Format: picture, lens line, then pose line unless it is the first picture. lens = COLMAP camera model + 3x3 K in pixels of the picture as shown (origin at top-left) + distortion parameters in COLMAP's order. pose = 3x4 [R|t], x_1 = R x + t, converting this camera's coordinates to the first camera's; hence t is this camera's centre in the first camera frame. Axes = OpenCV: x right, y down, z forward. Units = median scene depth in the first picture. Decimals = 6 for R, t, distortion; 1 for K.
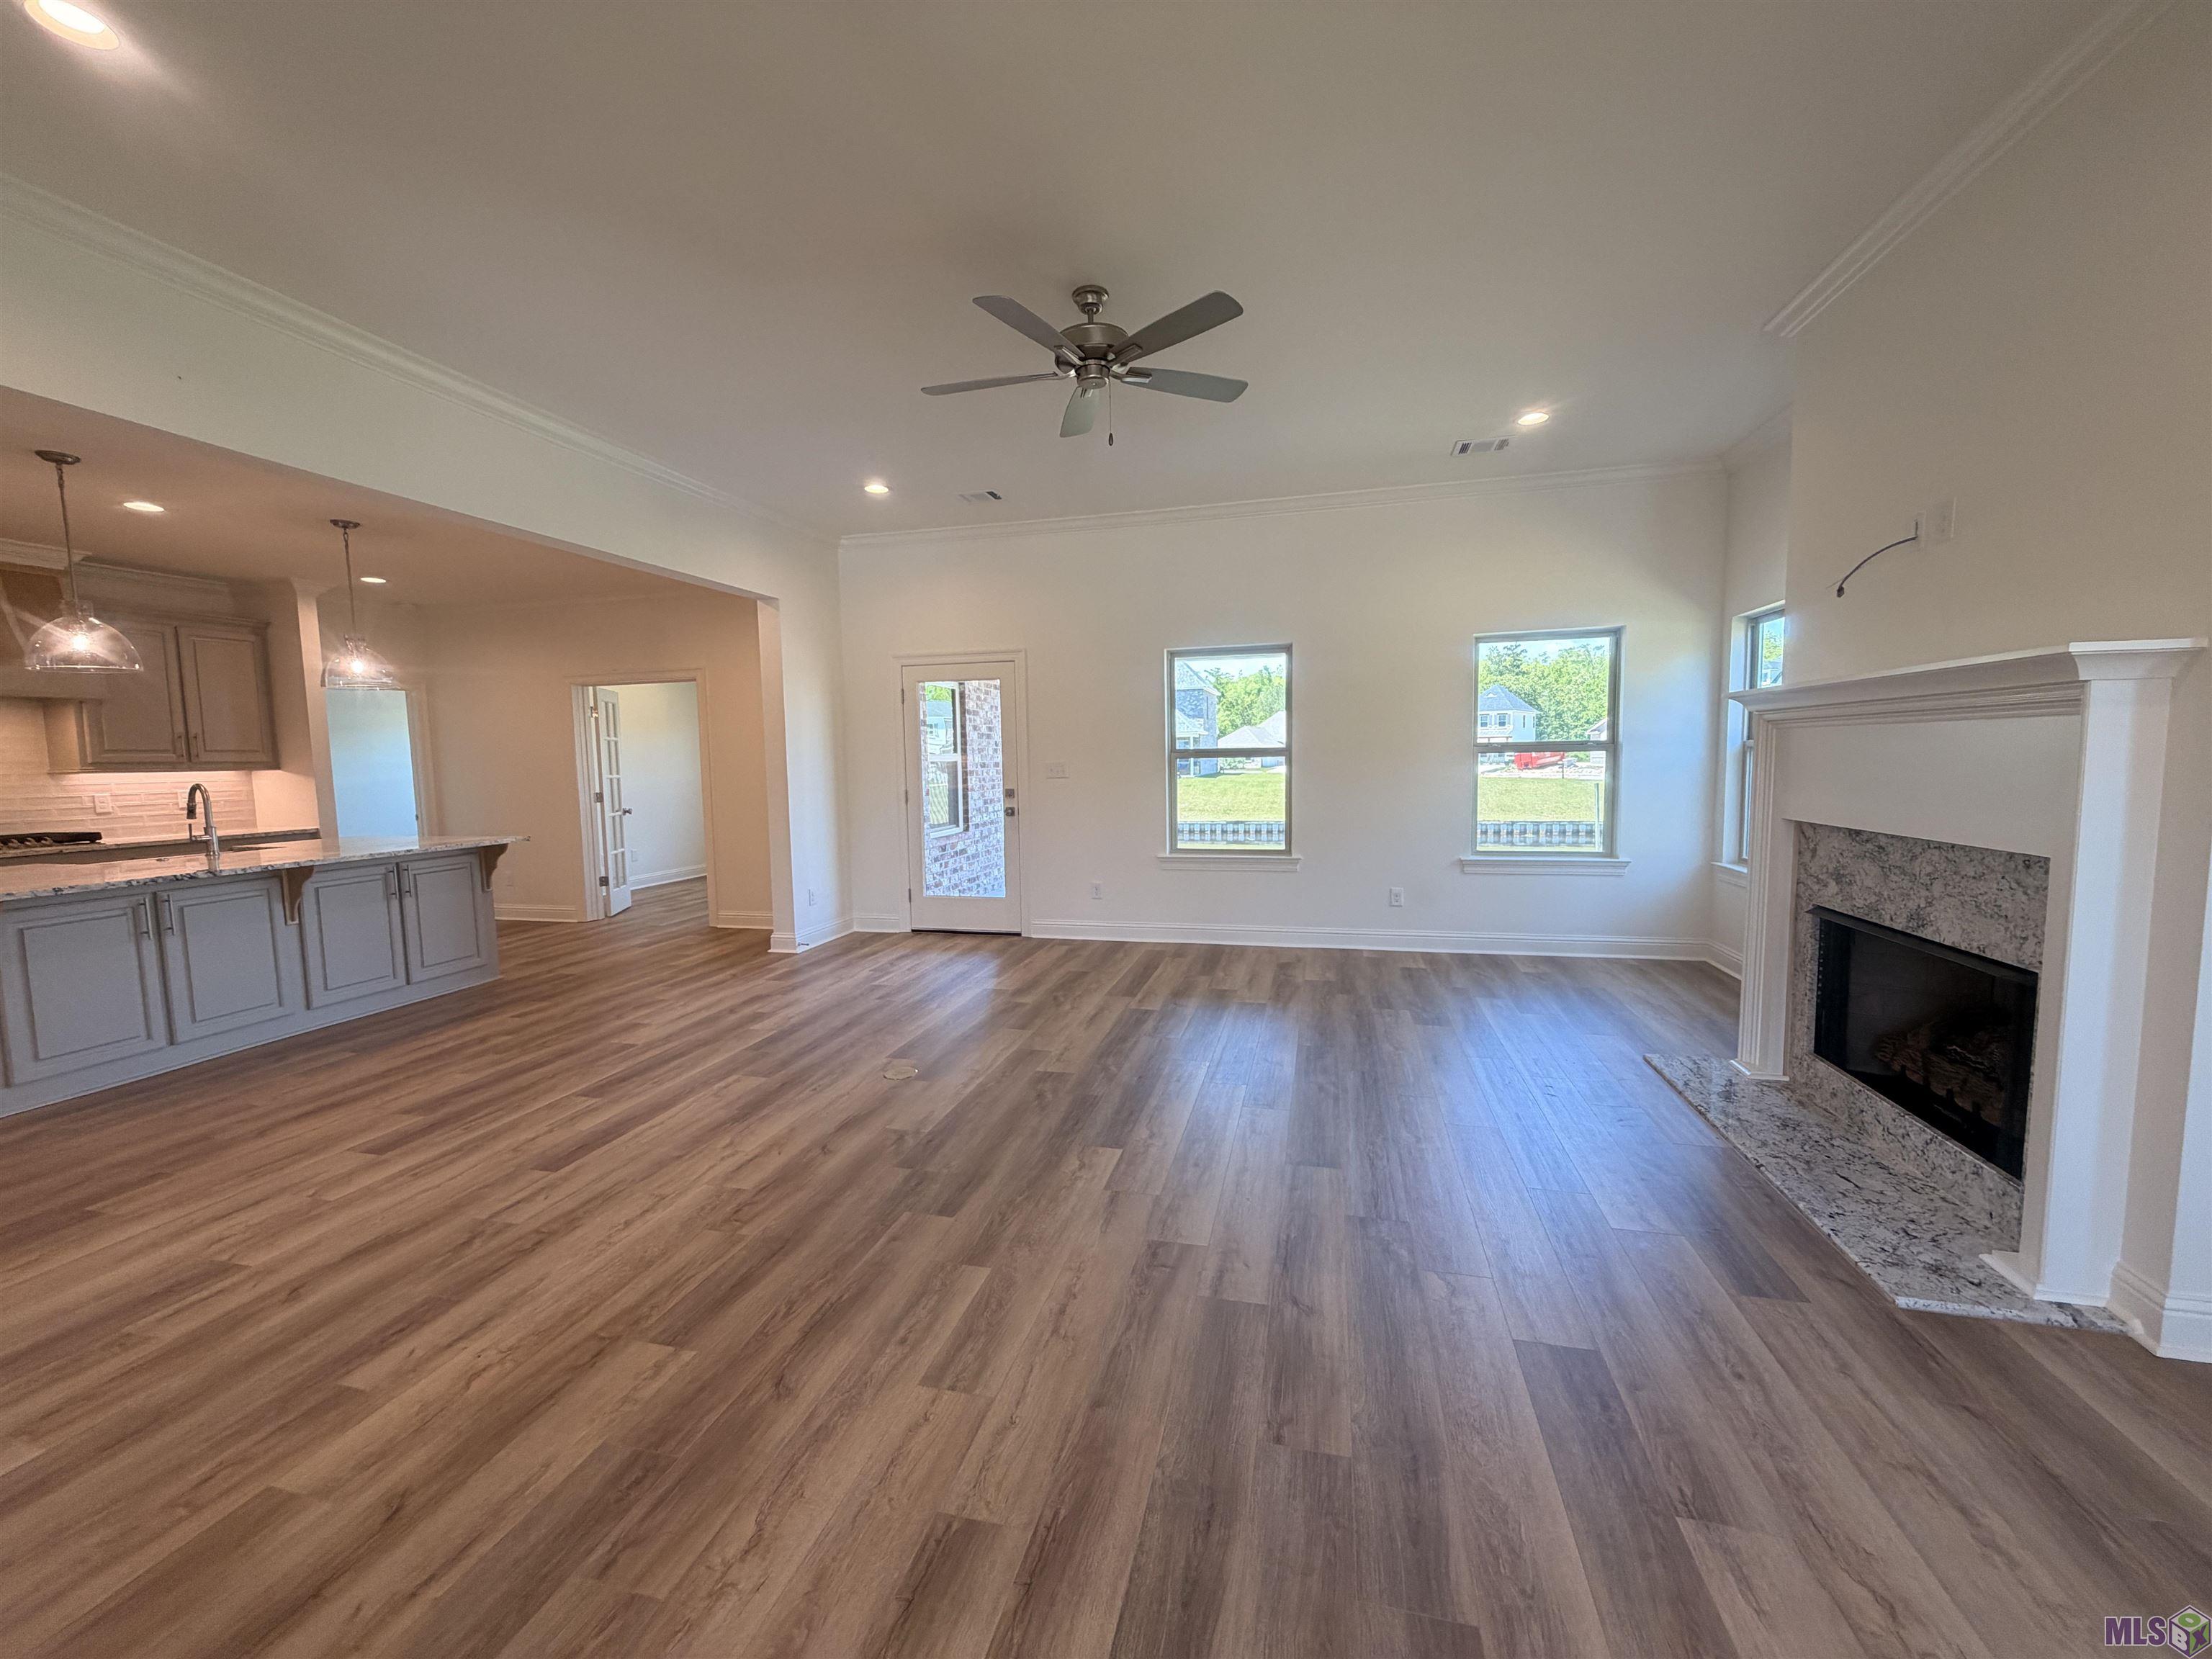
lens RADIAL K [[883.5, 0, 1099.1], [0, 883.5, 830.5], [0, 0, 1]] dist [0.001124, 0.000239]
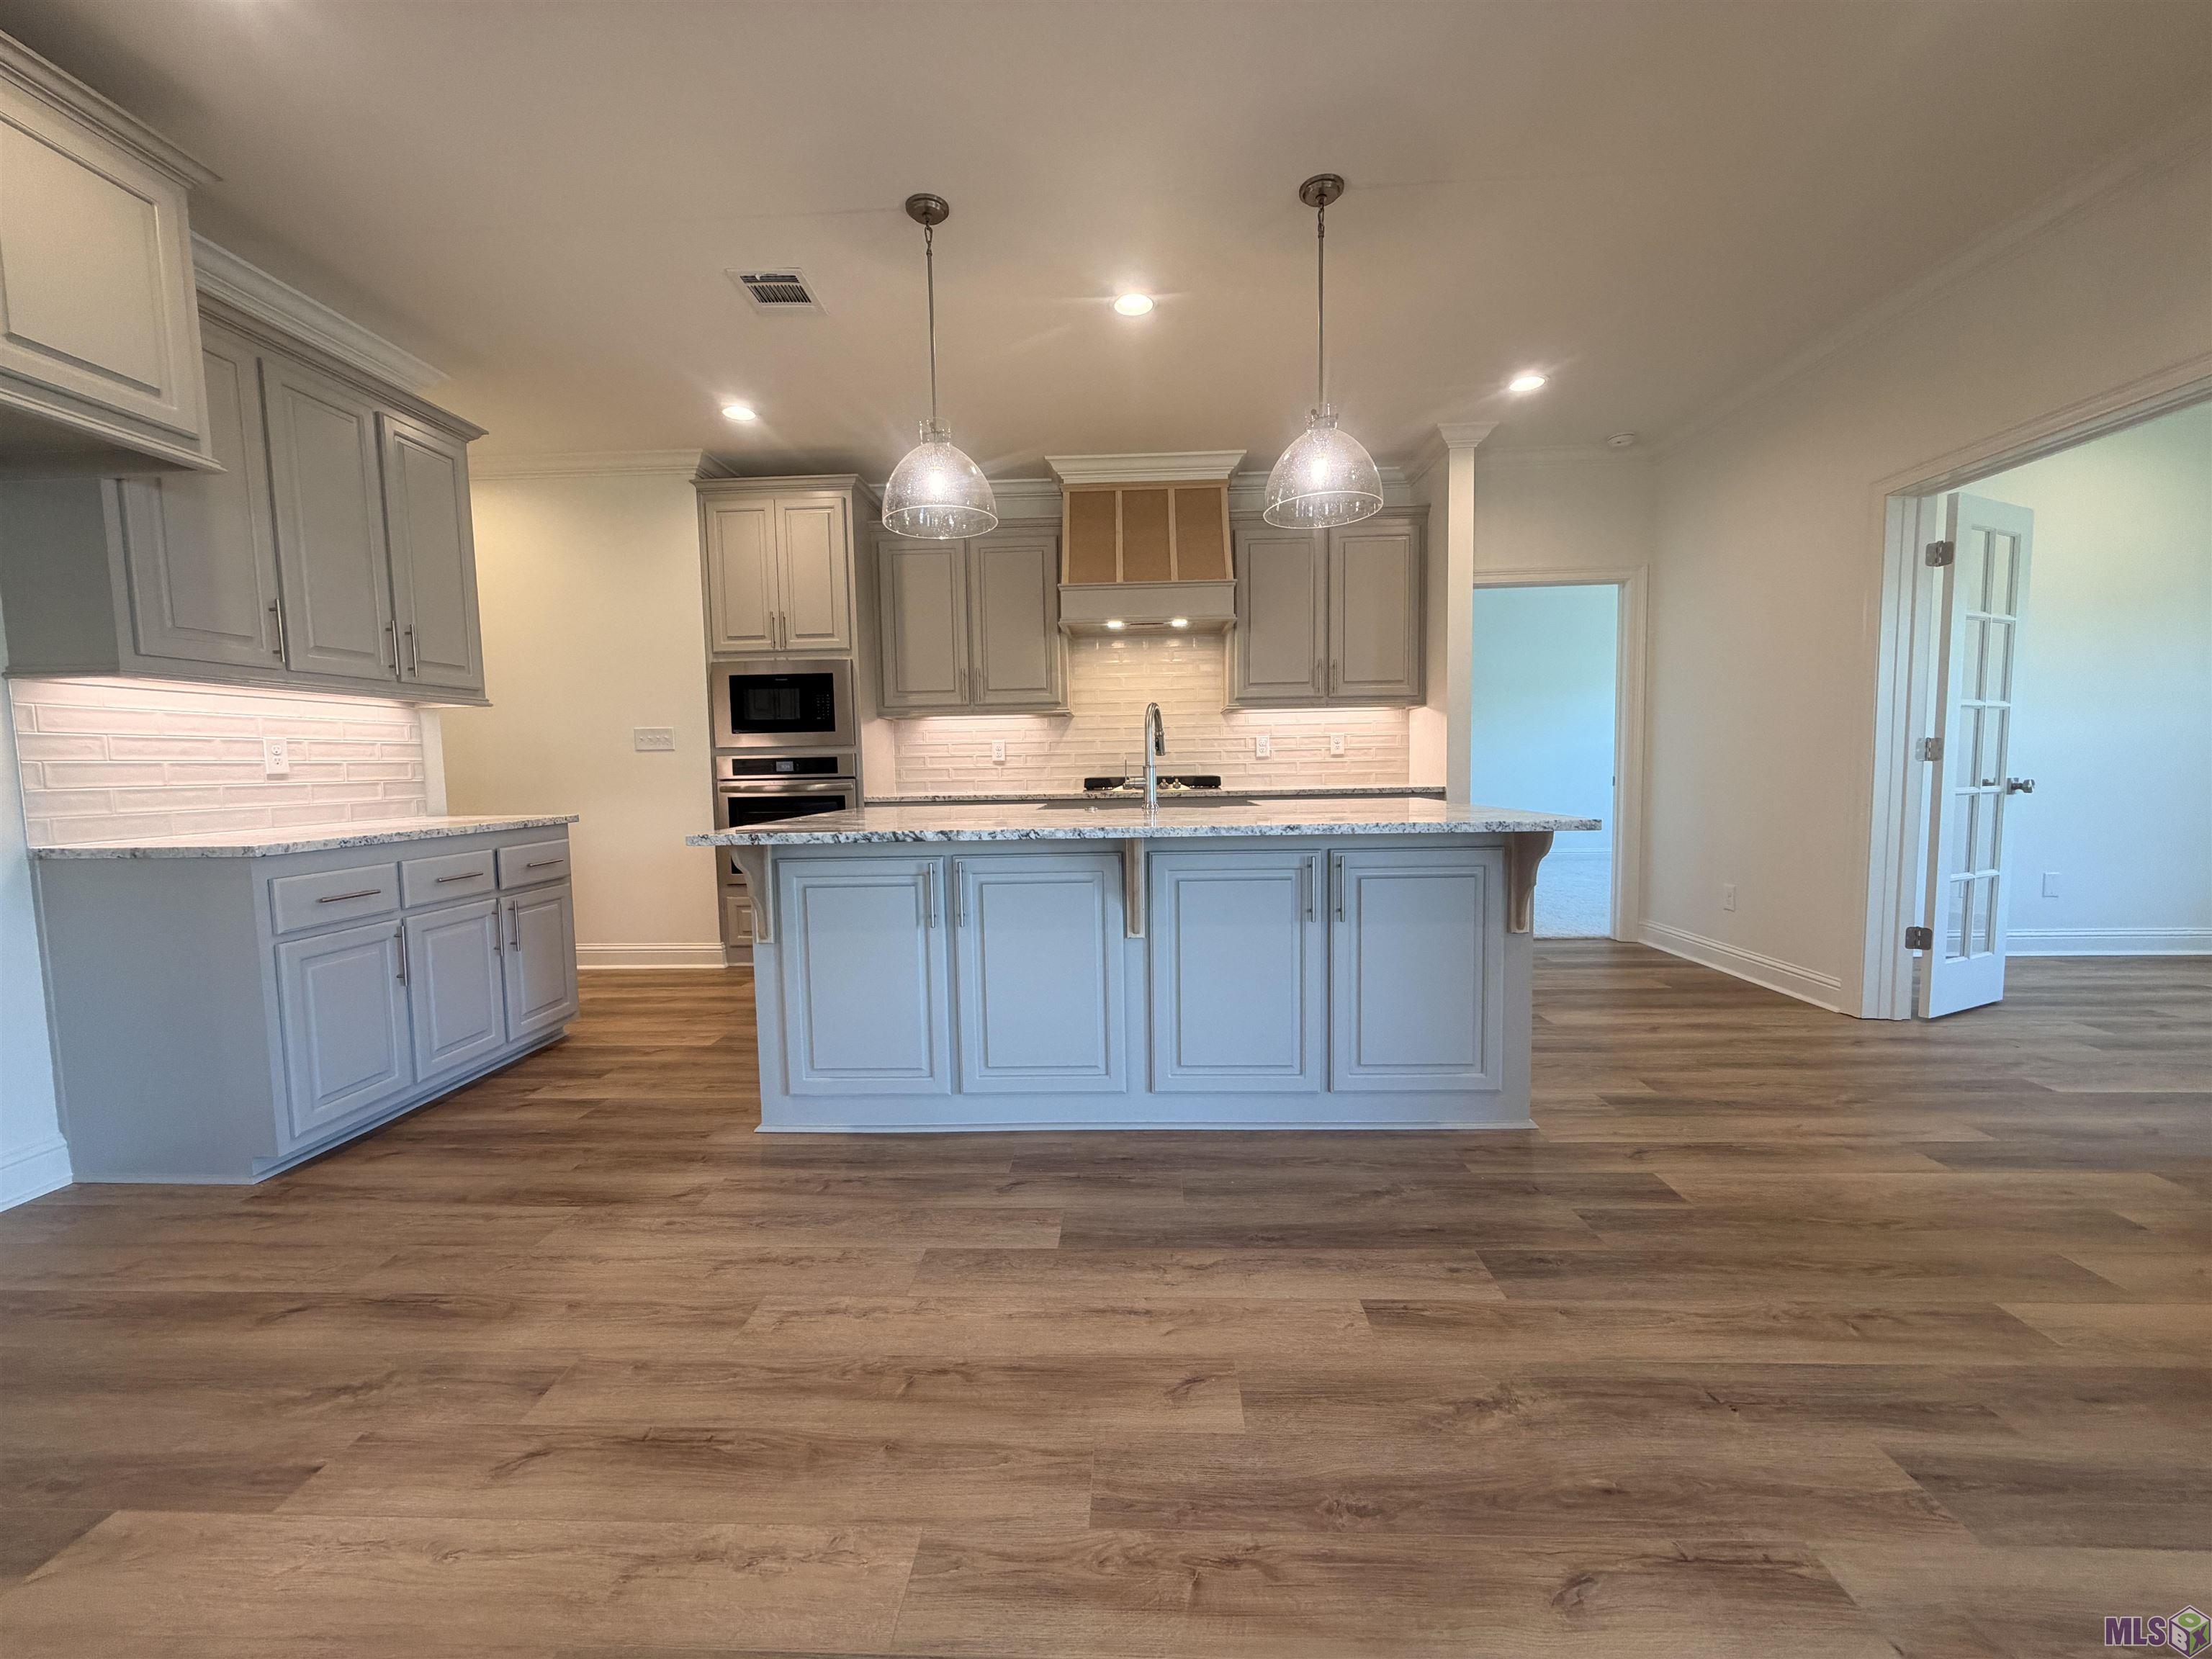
lens RADIAL K [[883.5, 0, 1099.1], [0, 883.5, 830.5], [0, 0, 1]] dist [0.001124, 0.000239]
pose [[0.210100, 0.089170, -0.973605, -0.328080], [-0.067757, 0.994766, 0.076486, -0.003715], [0.975329, 0.049899, 0.215043, 0.750543]]
